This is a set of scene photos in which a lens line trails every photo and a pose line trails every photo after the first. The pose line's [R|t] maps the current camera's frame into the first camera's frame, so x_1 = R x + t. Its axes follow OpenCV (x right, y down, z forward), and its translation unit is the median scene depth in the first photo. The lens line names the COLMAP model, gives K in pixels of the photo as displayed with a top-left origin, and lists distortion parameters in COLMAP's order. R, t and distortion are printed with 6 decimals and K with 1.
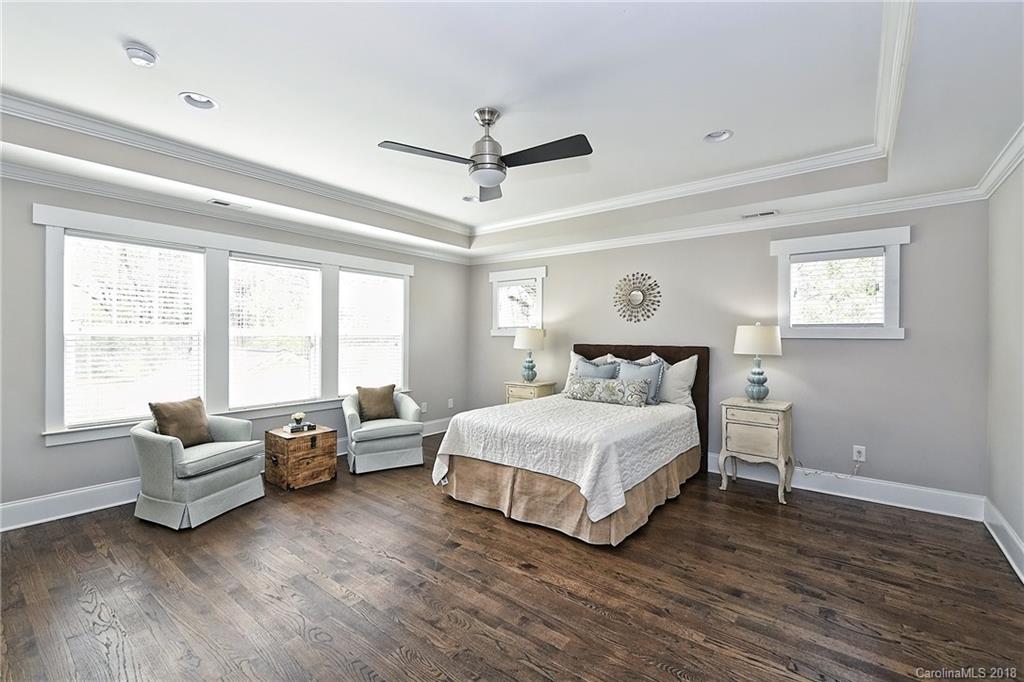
lens RADIAL K [[434.3, 0, 523.2], [0, 434.3, 343.3], [0, 0, 1]] dist [-0.000964, -0.000019]
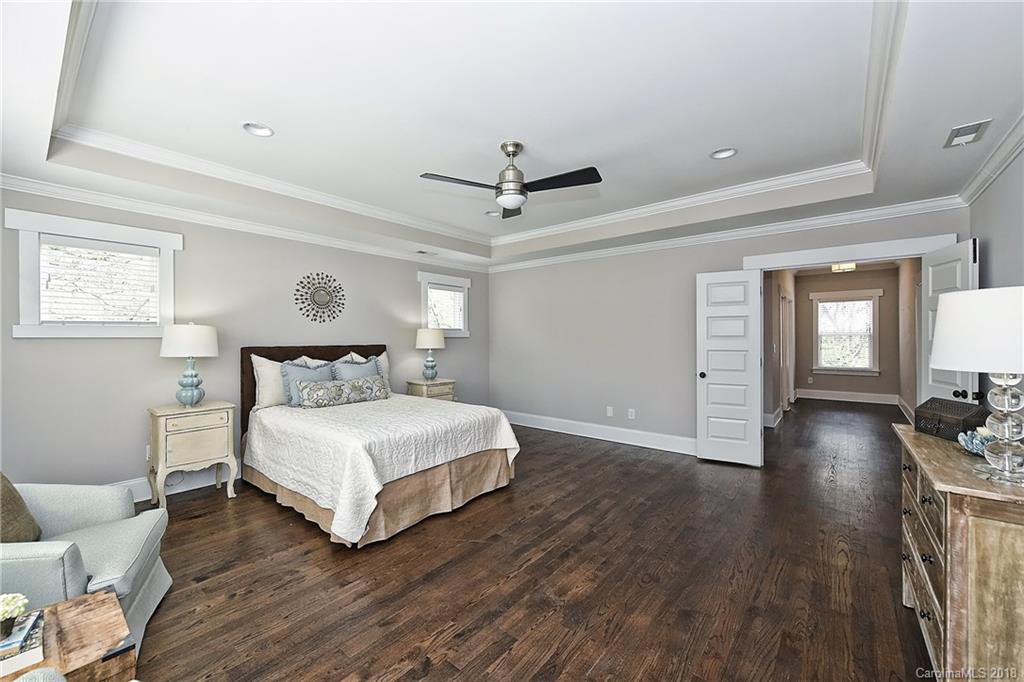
lens RADIAL K [[406.0, 0, 515.8], [0, 406.0, 337.5], [0, 0, 1]] dist [0.000720, -0.000063]
pose [[0.027554, -0.006560, 0.999599, -0.845397], [0.019894, 0.999784, 0.006012, -0.014449], [-0.999422, 0.019720, 0.027679, 0.686173]]
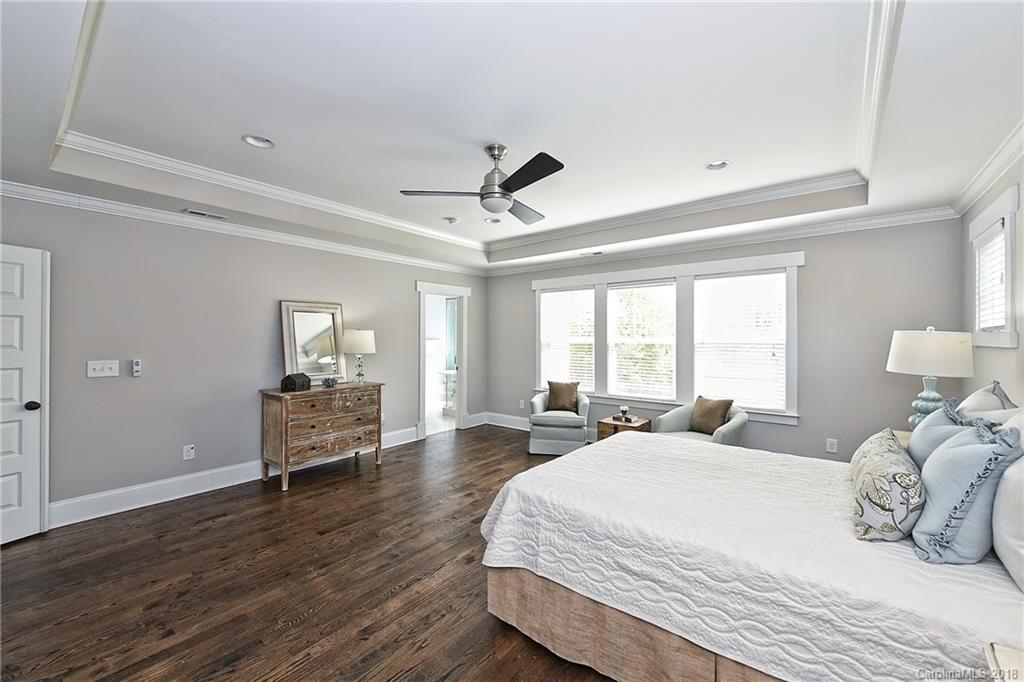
lens RADIAL K [[406.0, 0, 515.8], [0, 406.0, 337.5], [0, 0, 1]] dist [0.000720, -0.000063]
pose [[-0.019998, -0.006474, -0.999779, 0.696782], [-0.018448, 0.999811, -0.006106, -0.023154], [0.999630, 0.018322, -0.020114, 0.766466]]
